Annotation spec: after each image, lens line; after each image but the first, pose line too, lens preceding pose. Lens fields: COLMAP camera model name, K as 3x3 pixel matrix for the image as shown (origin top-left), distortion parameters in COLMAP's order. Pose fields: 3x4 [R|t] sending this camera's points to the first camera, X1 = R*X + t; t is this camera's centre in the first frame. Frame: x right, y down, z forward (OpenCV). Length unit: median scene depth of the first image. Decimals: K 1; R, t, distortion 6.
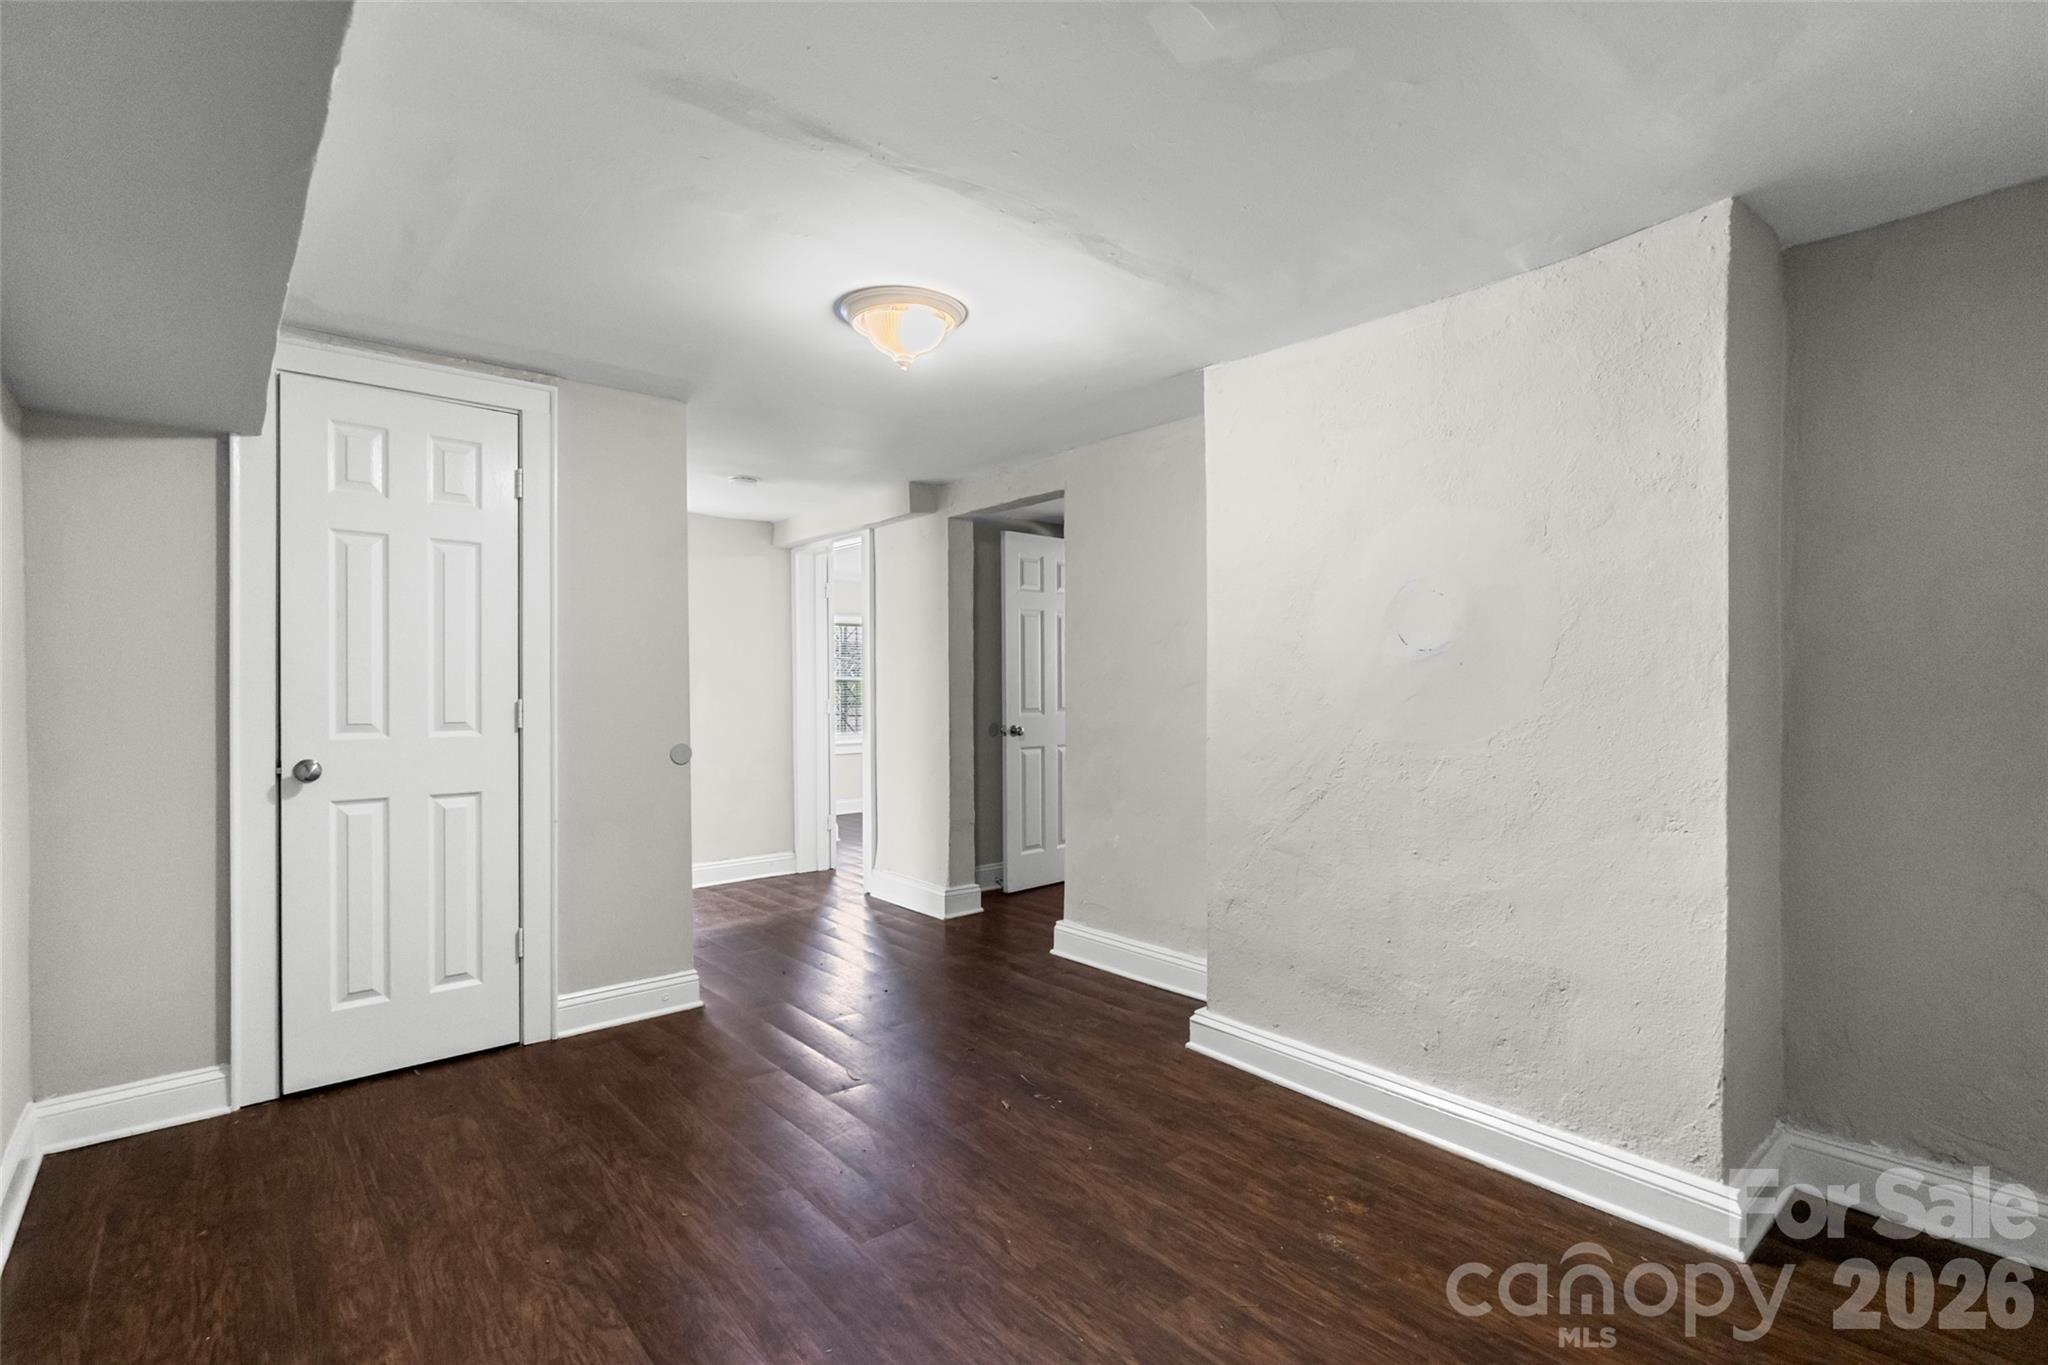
lens RADIAL K [[949.1, 0, 1010.8], [0, 949.1, 693.5], [0, 0, 1]] dist [-0.004292, -0.000520]
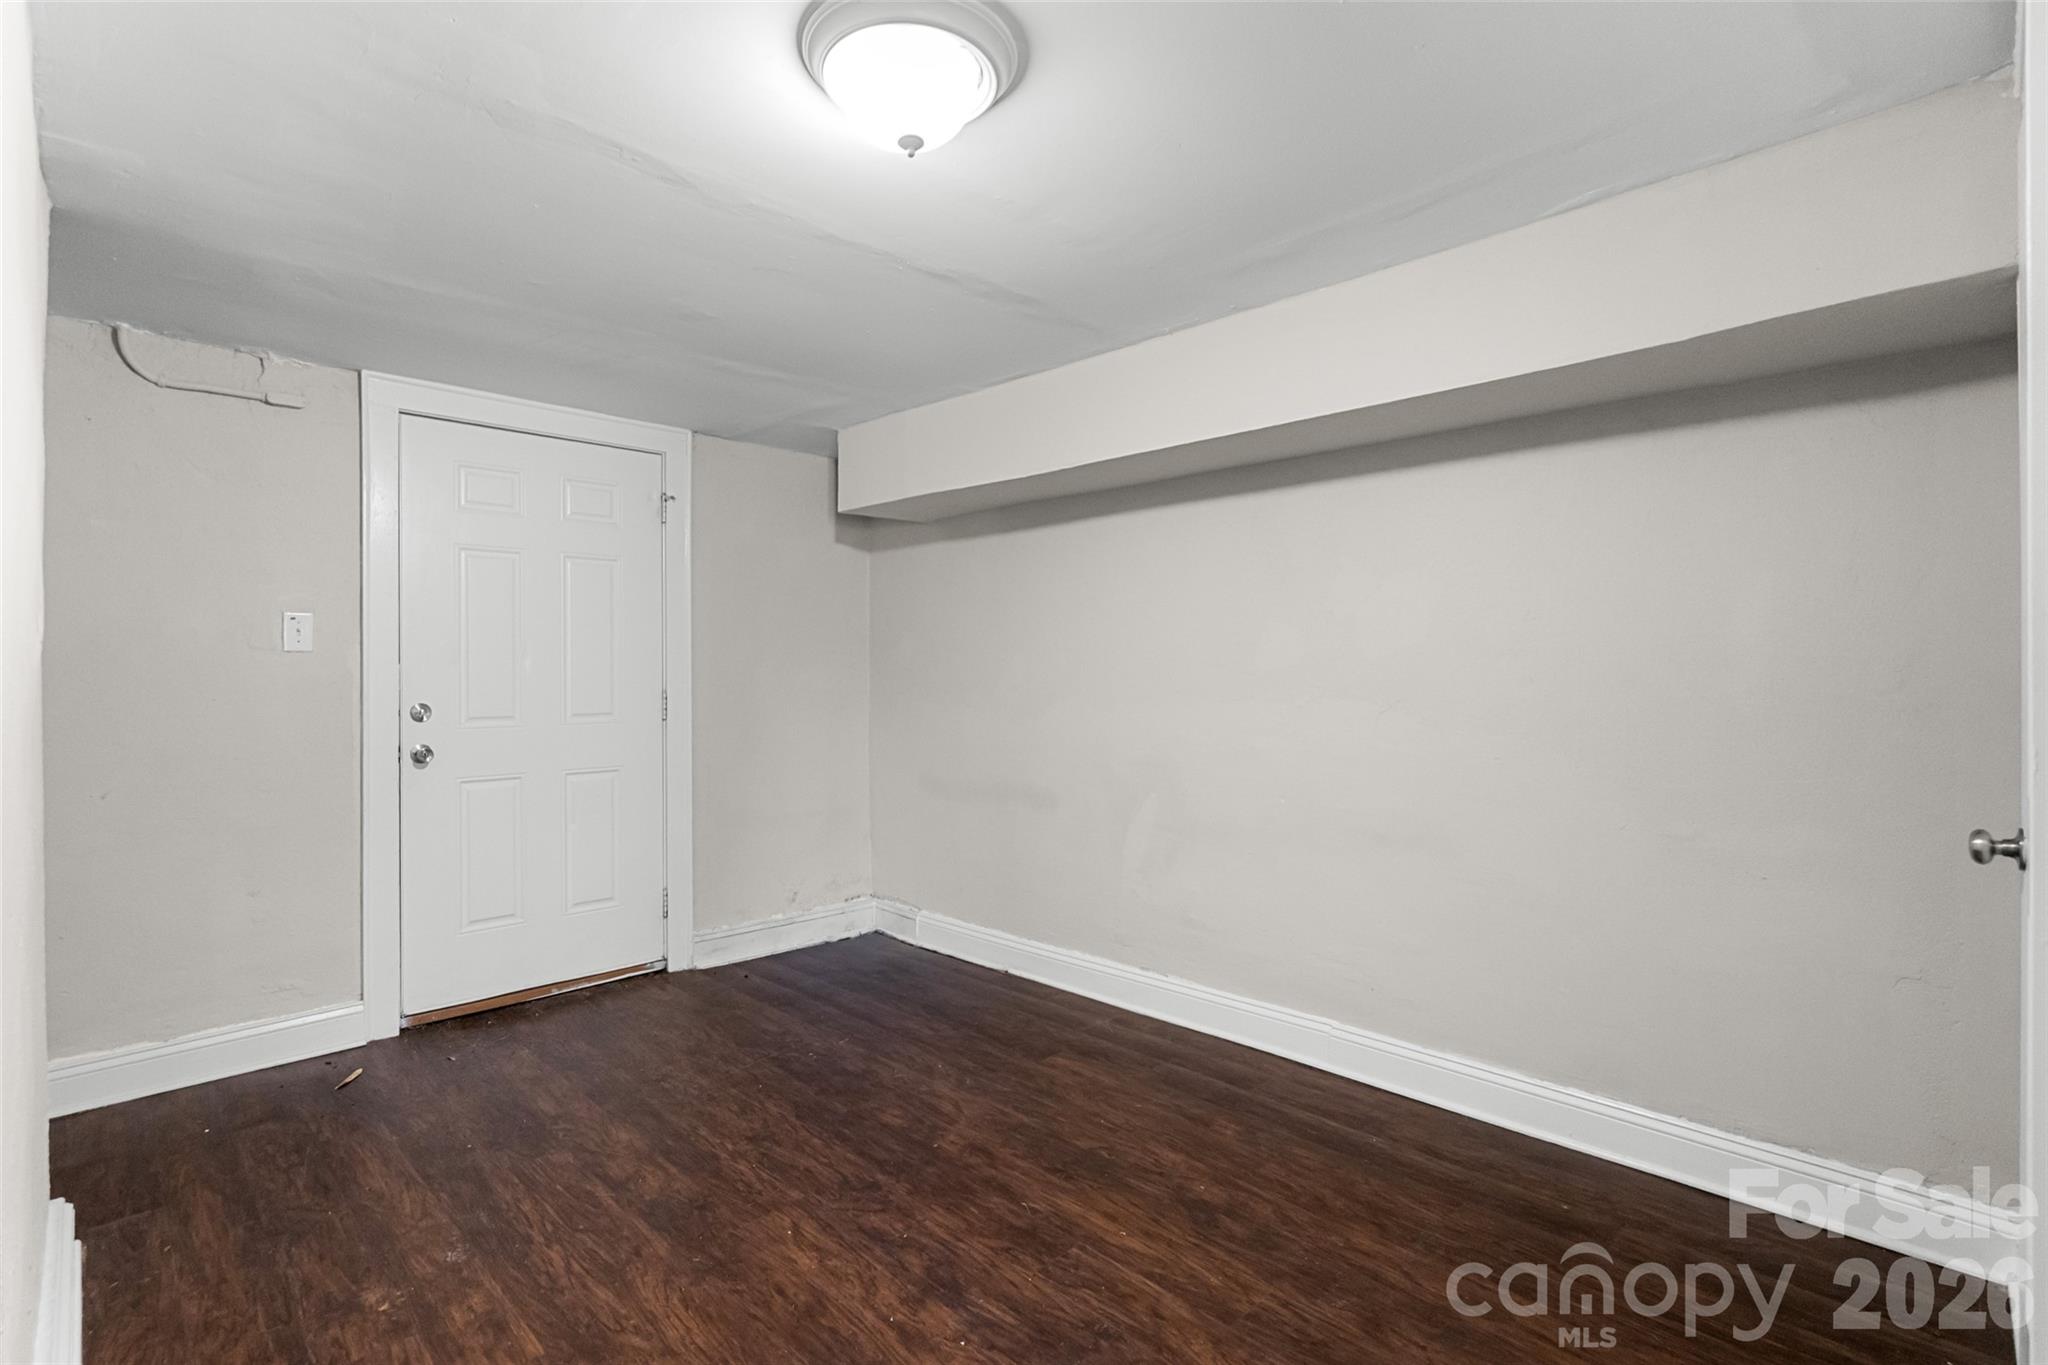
lens RADIAL K [[949.1, 0, 1025.9], [0, 949.1, 668.0], [0, 0, 1]] dist [-0.004292, -0.000520]
pose [[-0.995600, 0.001680, -0.093692, -0.144949], [0.001347, 0.999993, 0.003609, -0.032634], [0.093698, 0.003467, -0.995595, 1.833400]]
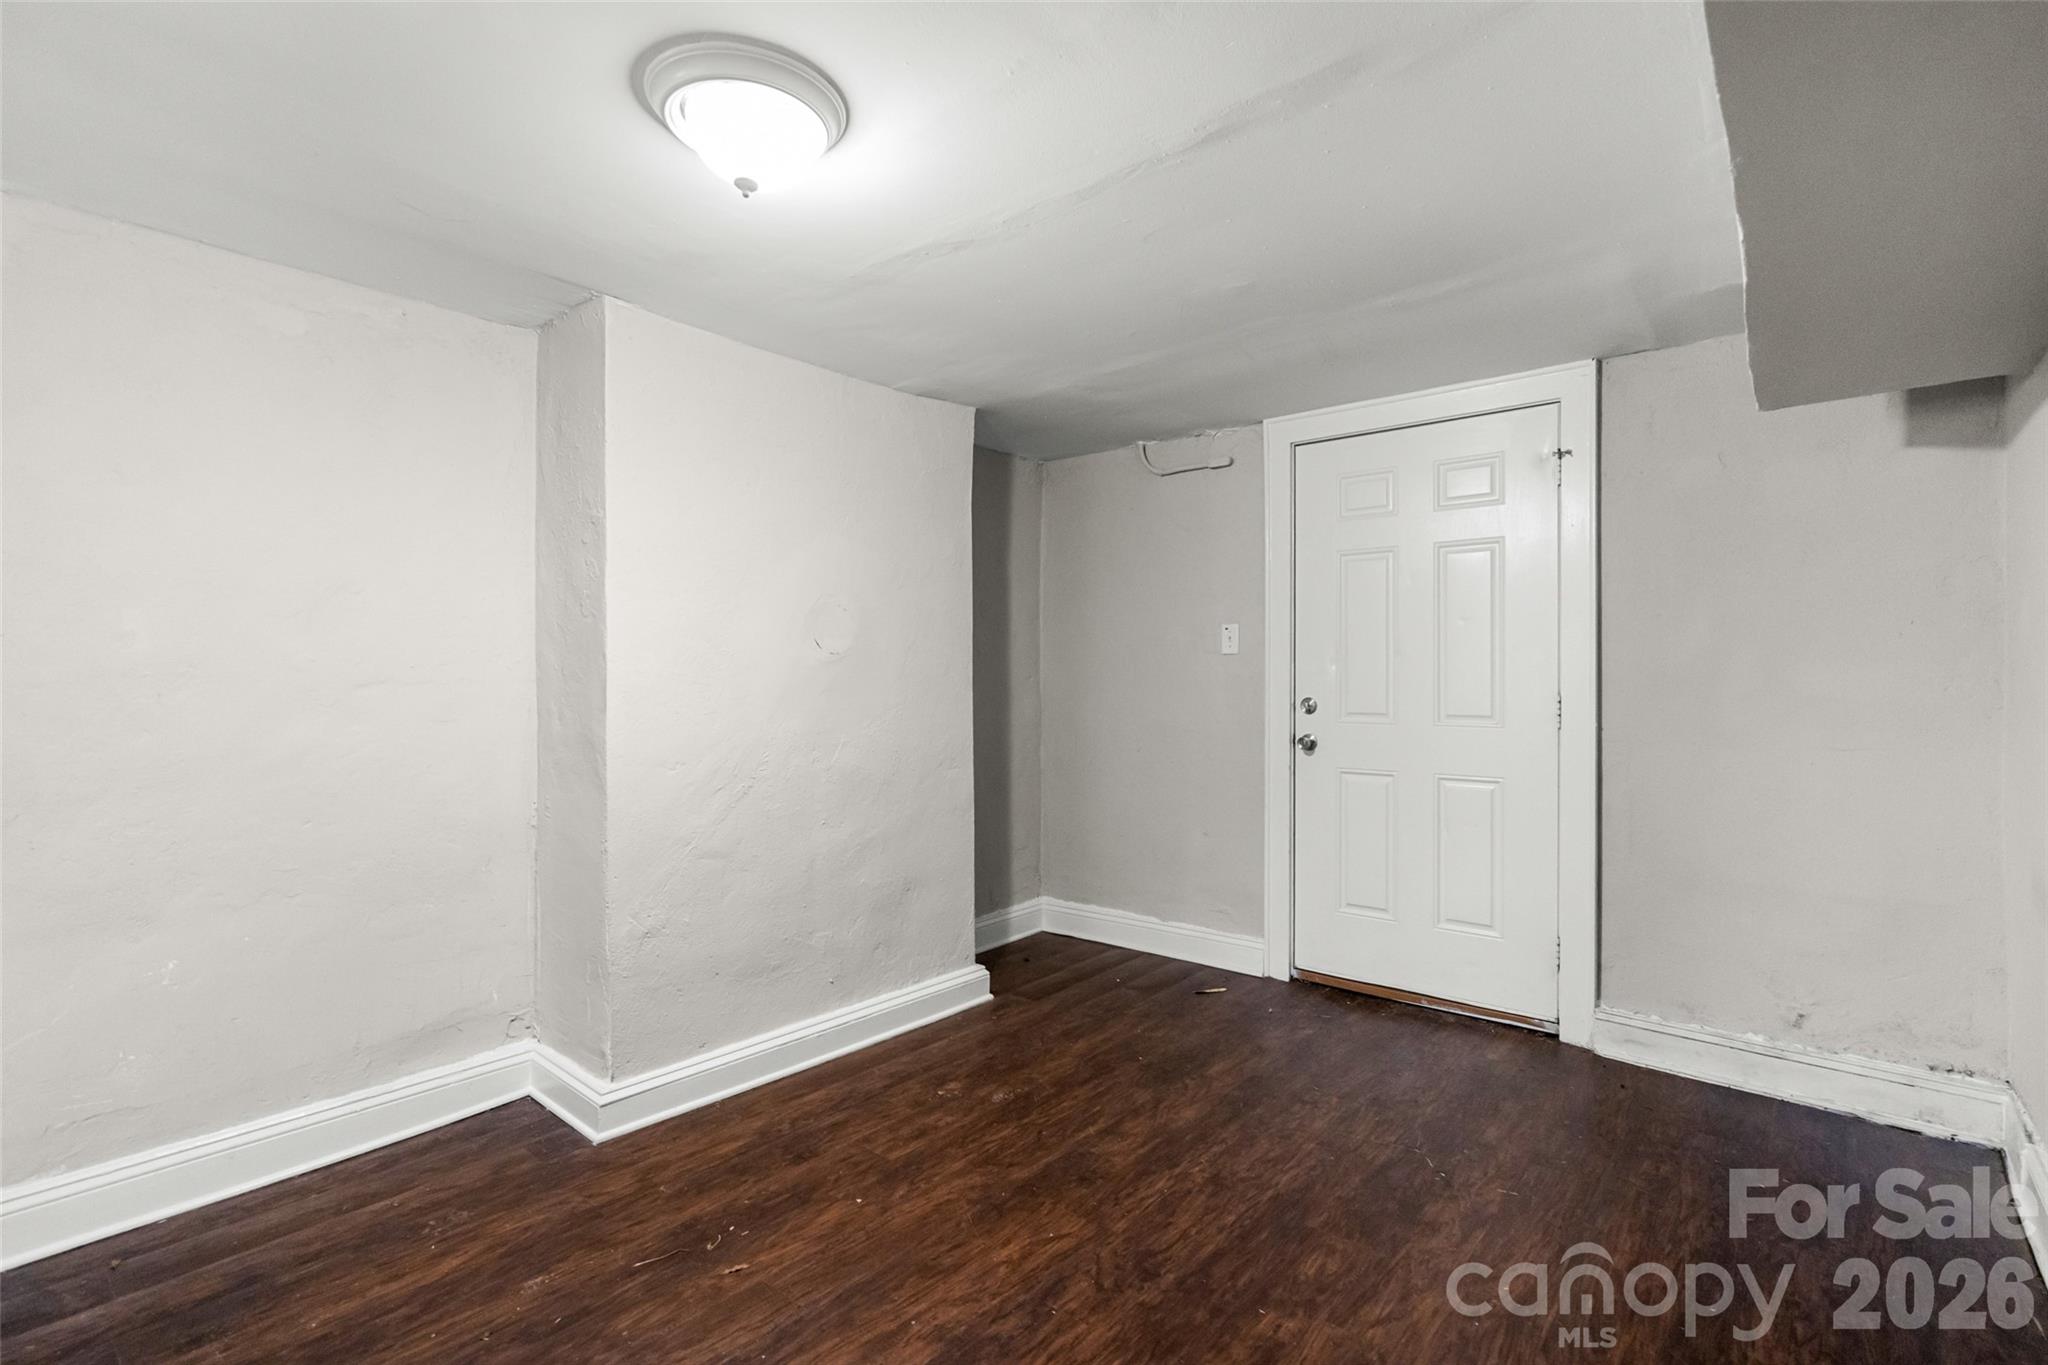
lens RADIAL K [[949.1, 0, 1021.9], [0, 949.1, 678.0], [0, 0, 1]] dist [-0.004292, -0.000520]
pose [[-0.169525, -0.003030, 0.985521, -0.891281], [0.007650, 0.999961, 0.004390, -0.019873], [-0.985496, 0.008284, -0.169495, 1.074851]]
